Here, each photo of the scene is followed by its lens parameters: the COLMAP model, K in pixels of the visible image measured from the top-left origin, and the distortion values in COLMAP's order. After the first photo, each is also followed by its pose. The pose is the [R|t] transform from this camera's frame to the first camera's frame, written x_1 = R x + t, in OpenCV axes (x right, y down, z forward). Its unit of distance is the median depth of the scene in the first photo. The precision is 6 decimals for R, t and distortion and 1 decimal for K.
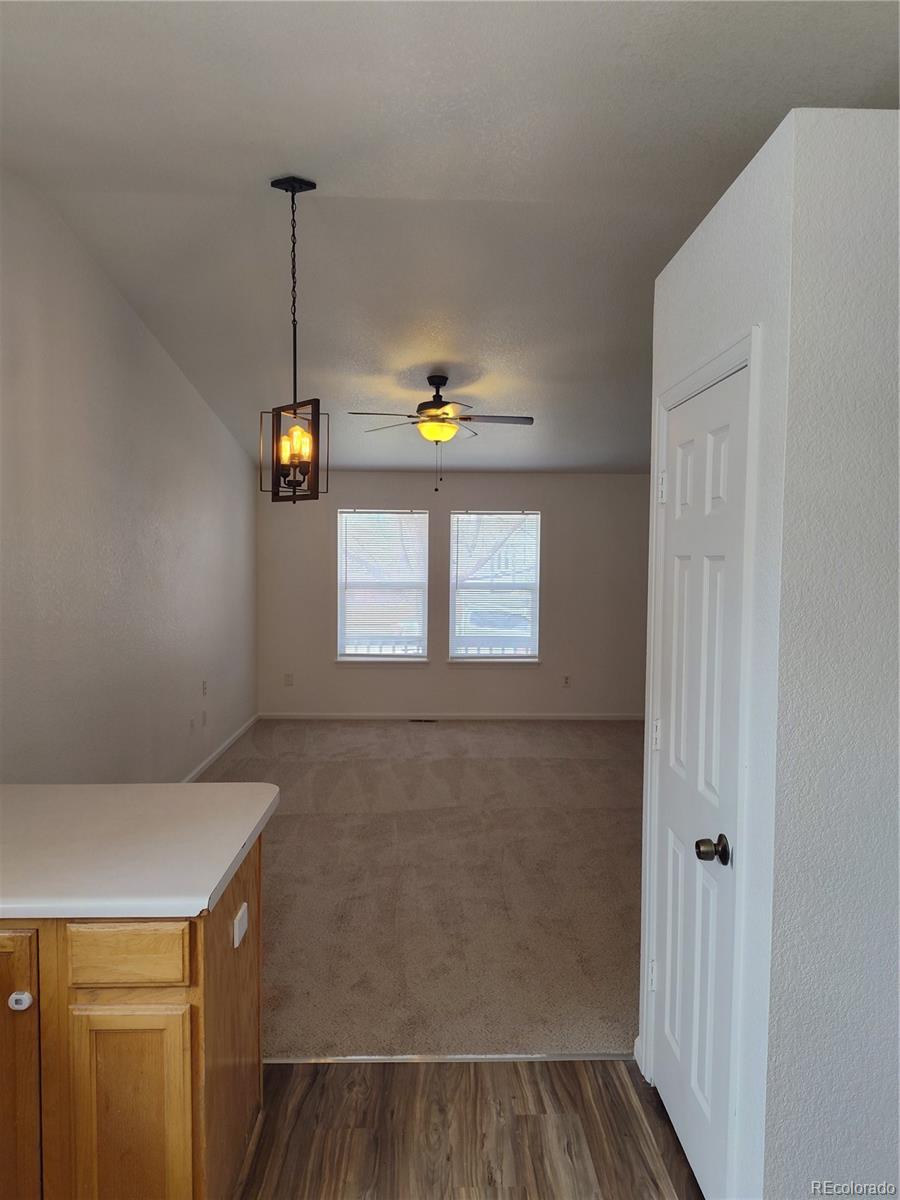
lens RADIAL K [[818.8, 0, 455.3], [0, 818.8, 599.0], [0, 0, 1]] dist [0.060983, -0.082359]
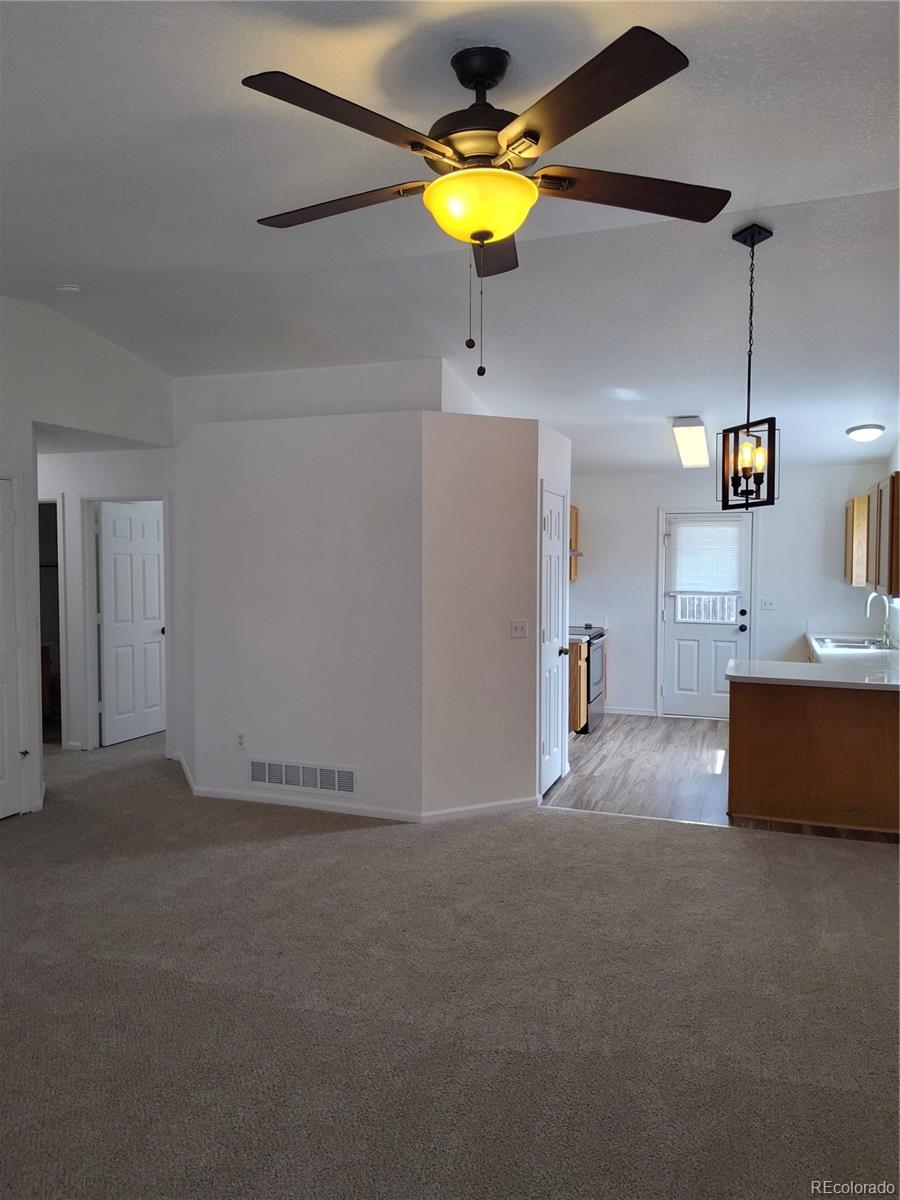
lens RADIAL K [[817.7, 0, 459.6], [0, 817.7, 595.4], [0, 0, 1]] dist [0.052798, -0.075186]
pose [[-0.929967, -0.026949, 0.366655, -0.136054], [0.009659, 0.995175, 0.097643, -0.062743], [-0.367517, 0.094346, -0.925219, 1.223762]]
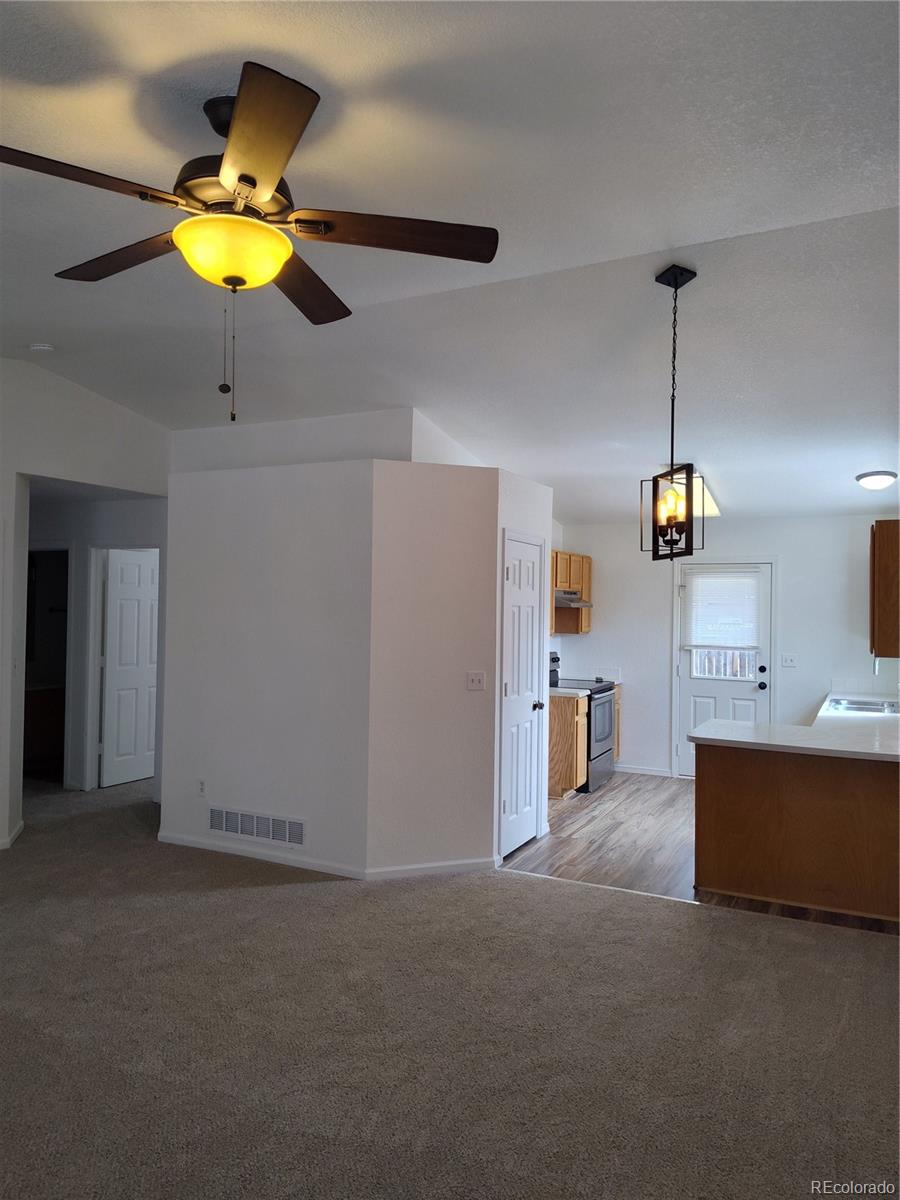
lens RADIAL K [[817.7, 0, 459.6], [0, 817.7, 595.4], [0, 0, 1]] dist [0.052798, -0.075186]
pose [[-0.881695, -0.014996, 0.471582, -0.253666], [0.002889, 0.999304, 0.037179, -0.061492], [-0.471812, 0.034143, -0.881038, 1.151086]]
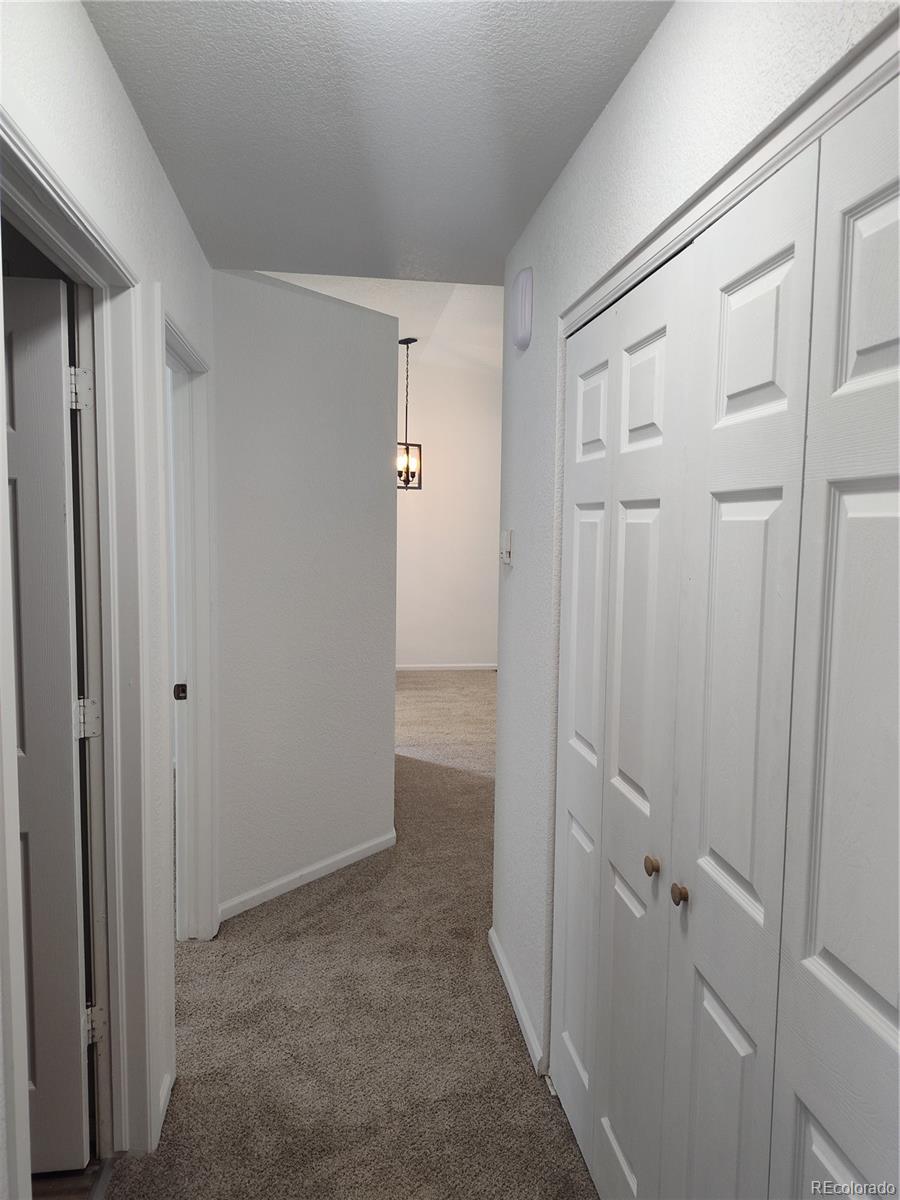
lens RADIAL K [[812.6, 0, 453.1], [0, 812.6, 596.2], [0, 0, 1]] dist [0.068201, -0.085564]
pose [[0.112856, 0.081064, -0.990299, 1.055628], [-0.065165, 0.995124, 0.074032, -0.004813], [0.991472, 0.056178, 0.117588, 0.488521]]
